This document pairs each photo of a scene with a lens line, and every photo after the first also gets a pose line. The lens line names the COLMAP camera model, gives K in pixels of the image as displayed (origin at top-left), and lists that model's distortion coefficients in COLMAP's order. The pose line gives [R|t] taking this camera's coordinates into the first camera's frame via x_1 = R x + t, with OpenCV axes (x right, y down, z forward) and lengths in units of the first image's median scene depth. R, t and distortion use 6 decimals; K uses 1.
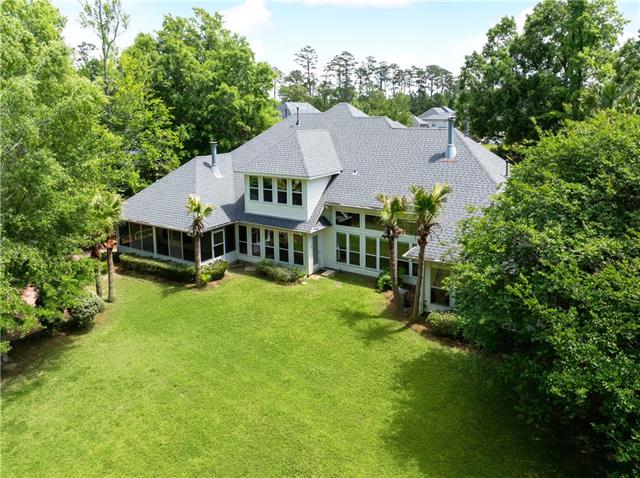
lens RADIAL K [[447.8, 0, 304.9], [0, 447.8, 167.0], [0, 0, 1]] dist [-0.055435, 0.018733]
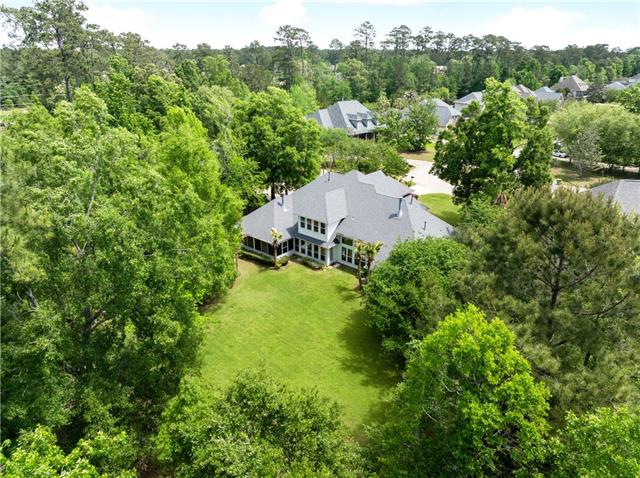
lens RADIAL K [[447.8, 0, 320.0], [0, 447.8, 238.4], [0, 0, 1]] dist [-0.055435, 0.018733]
pose [[0.993042, 0.064980, -0.098206, 0.171625], [-0.031387, 0.949855, 0.311111, -0.529663], [0.113497, -0.305864, 0.945286, -0.946499]]
